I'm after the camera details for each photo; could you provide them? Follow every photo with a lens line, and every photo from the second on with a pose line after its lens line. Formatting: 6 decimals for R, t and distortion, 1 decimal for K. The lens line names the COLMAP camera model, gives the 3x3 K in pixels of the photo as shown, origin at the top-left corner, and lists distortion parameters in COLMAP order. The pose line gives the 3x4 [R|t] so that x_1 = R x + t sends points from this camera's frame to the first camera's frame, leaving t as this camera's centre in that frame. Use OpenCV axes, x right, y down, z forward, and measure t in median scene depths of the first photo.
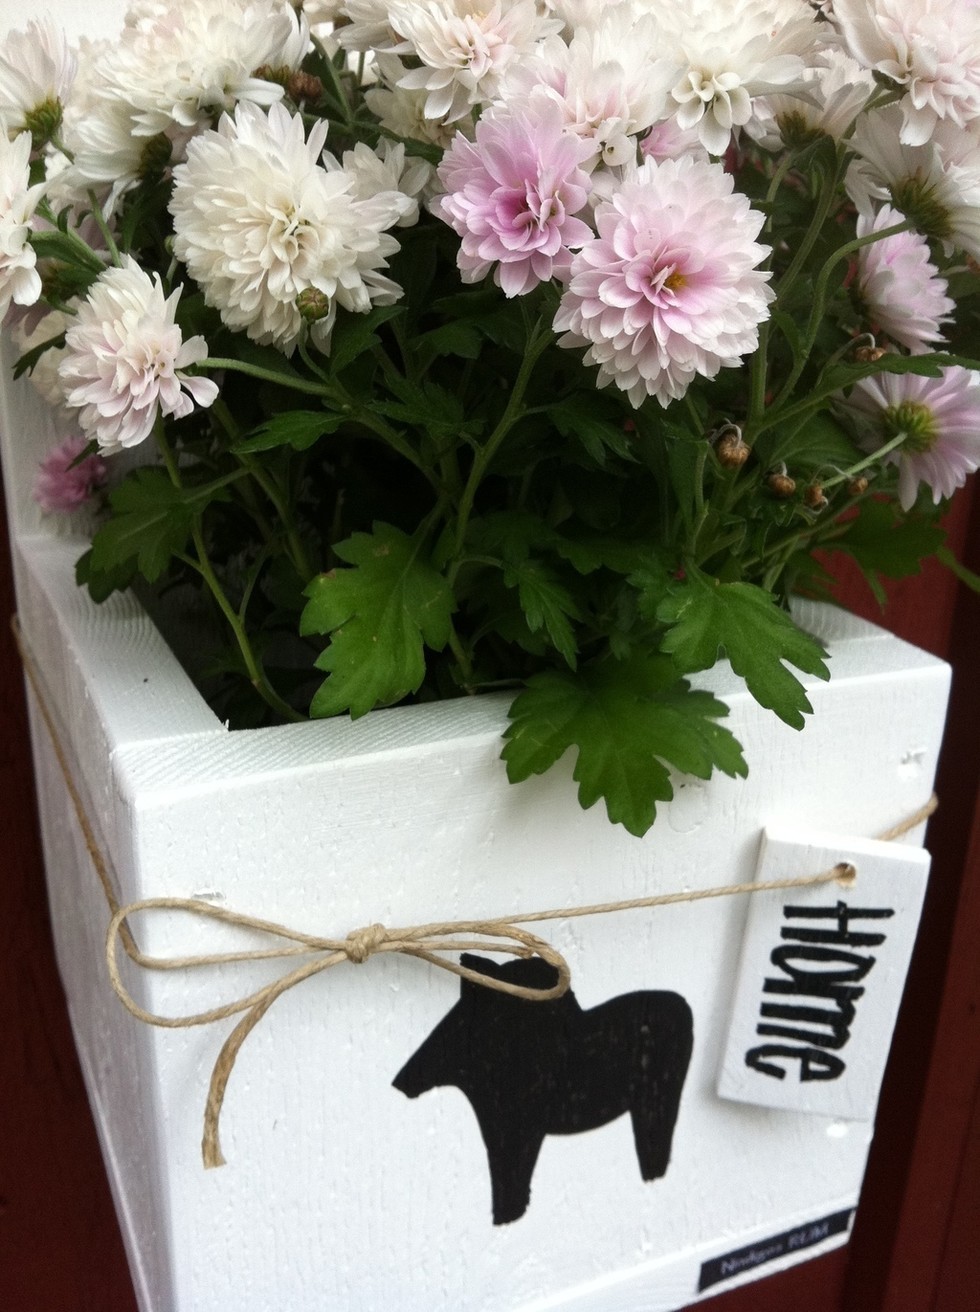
lens RADIAL K [[1242.3, 0, 490.0], [0, 1242.3, 656.0], [0, 0, 1]] dist [0.105662, -0.303618]
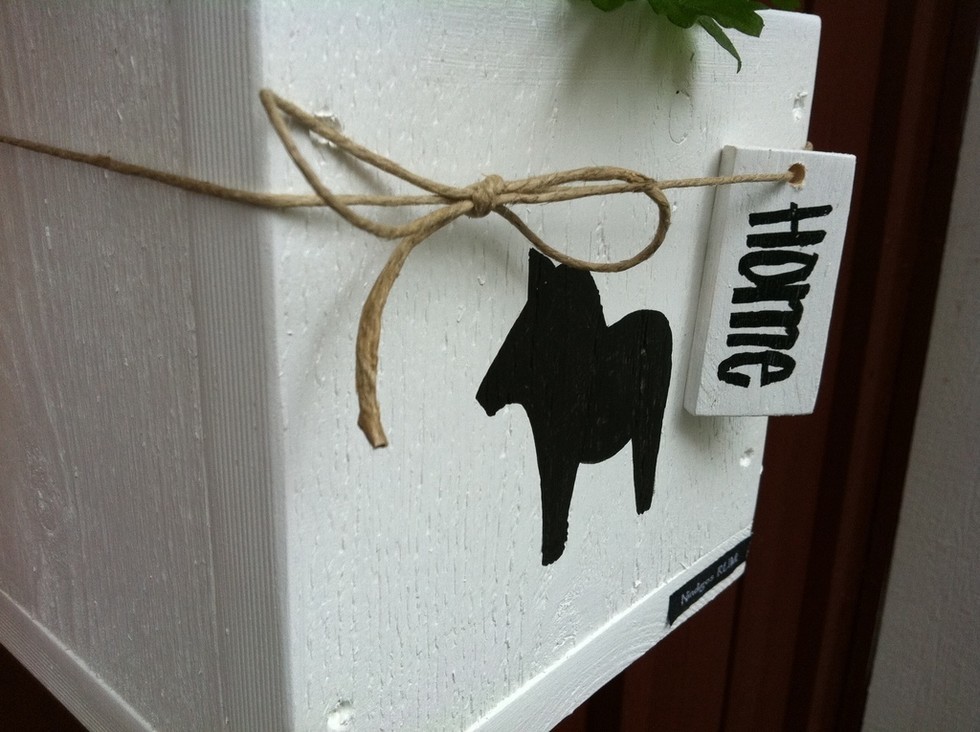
lens RADIAL K [[923.5, 0, 485.3], [0, 923.5, 360.3], [0, 0, 1]] dist [0.123962, -0.380470]
pose [[0.915509, -0.130981, 0.380378, -0.317623], [0.141908, 0.989880, -0.000689, 0.299862], [-0.376439, 0.054610, 0.924831, 0.333004]]
